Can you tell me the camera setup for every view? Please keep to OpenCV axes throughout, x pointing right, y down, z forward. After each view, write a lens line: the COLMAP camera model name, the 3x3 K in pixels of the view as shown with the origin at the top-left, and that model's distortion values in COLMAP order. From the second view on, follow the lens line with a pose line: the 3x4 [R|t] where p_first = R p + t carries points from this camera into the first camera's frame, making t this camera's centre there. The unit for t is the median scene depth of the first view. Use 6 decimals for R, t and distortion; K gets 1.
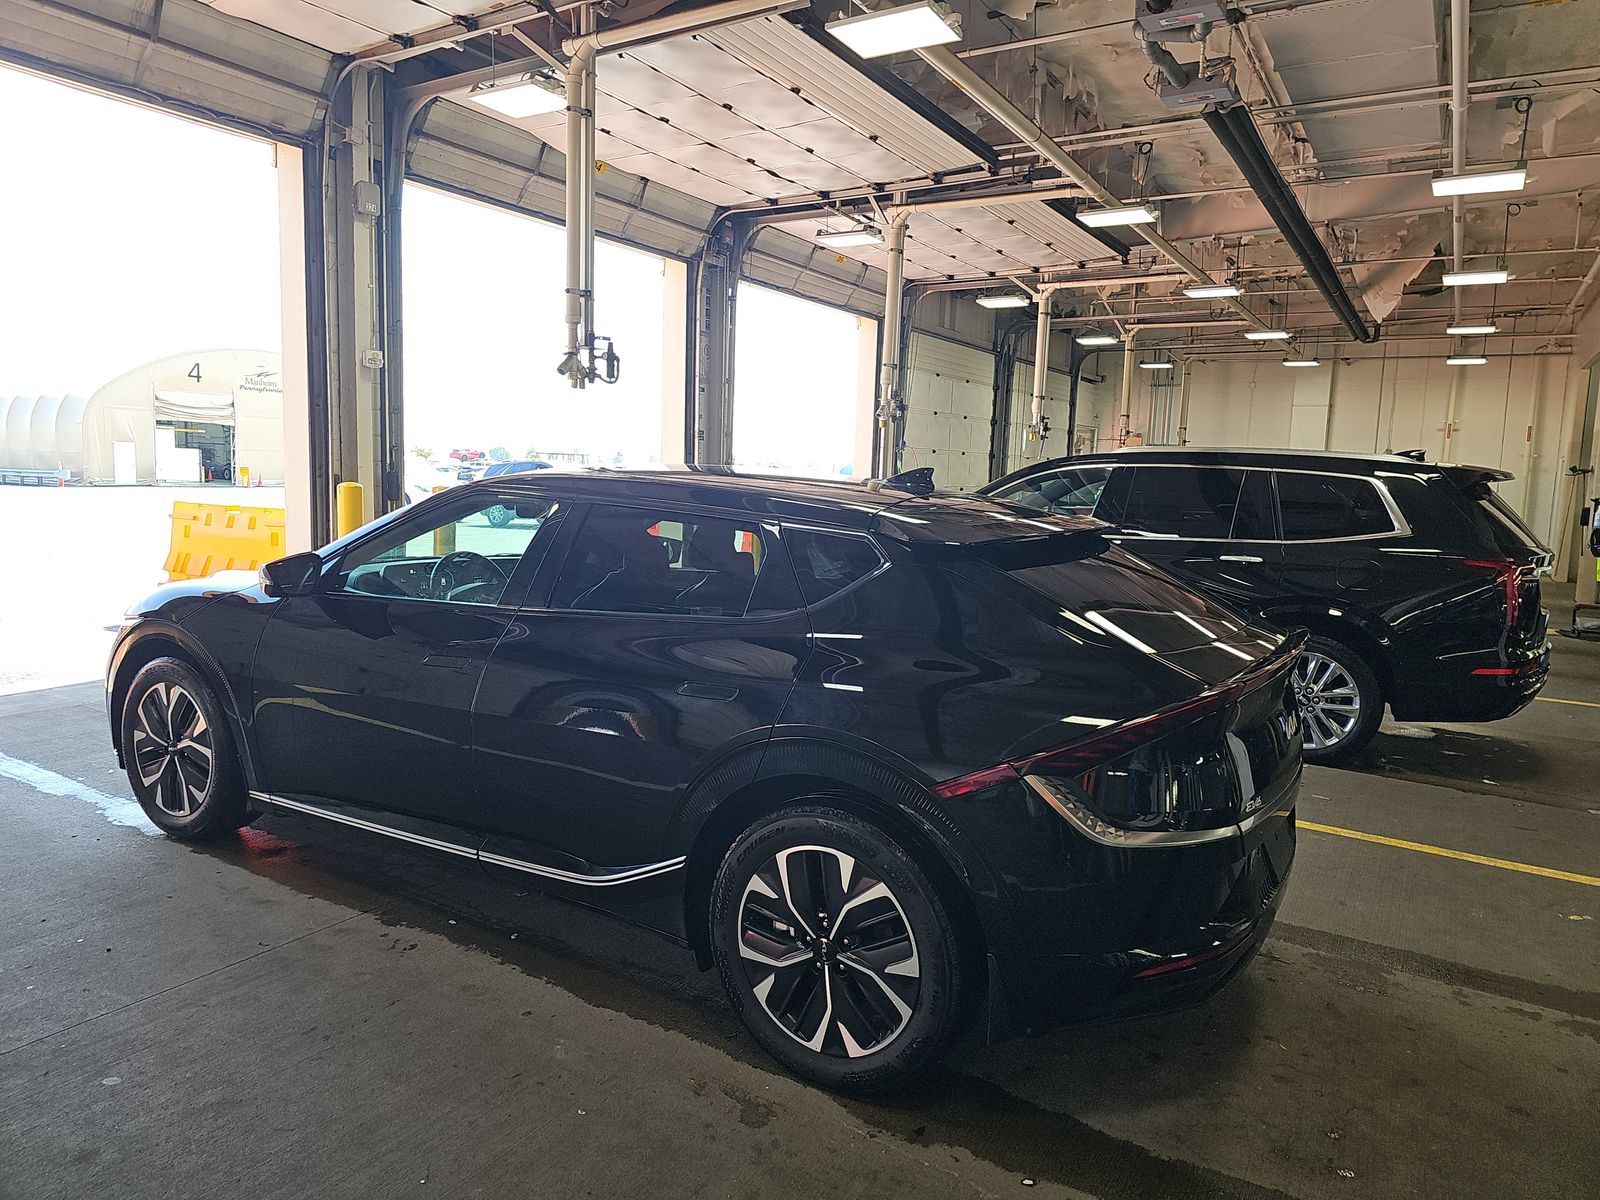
lens RADIAL K [[1063.8, 0, 797.5], [0, 1063.8, 595.9], [0, 0, 1]] dist [-0.010923, -0.007288]
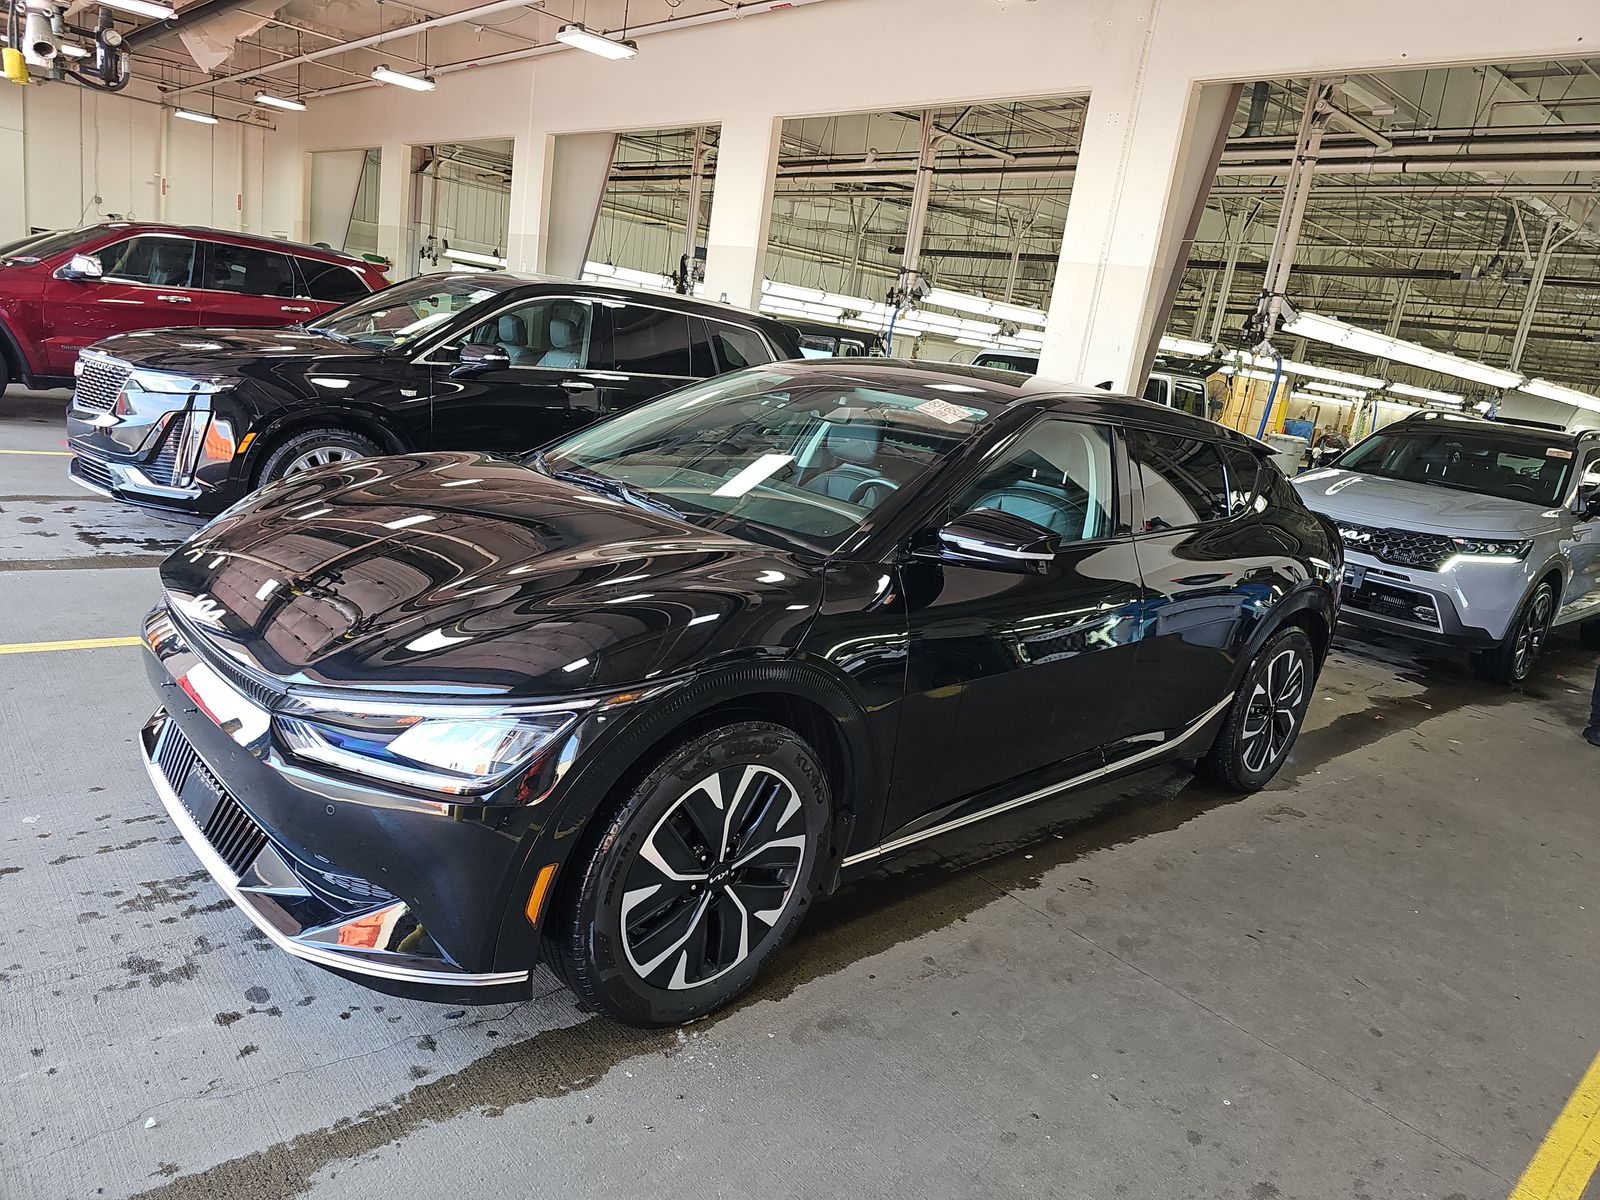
lens RADIAL K [[1063.8, 0, 799.2], [0, 1063.8, 600.8], [0, 0, 1]] dist [-0.010923, -0.007288]
pose [[0.269880, -0.217887, 0.937918, -1.111158], [-0.023853, 0.972250, 0.232726, -0.136232], [-0.962598, -0.085181, 0.257193, 0.847348]]
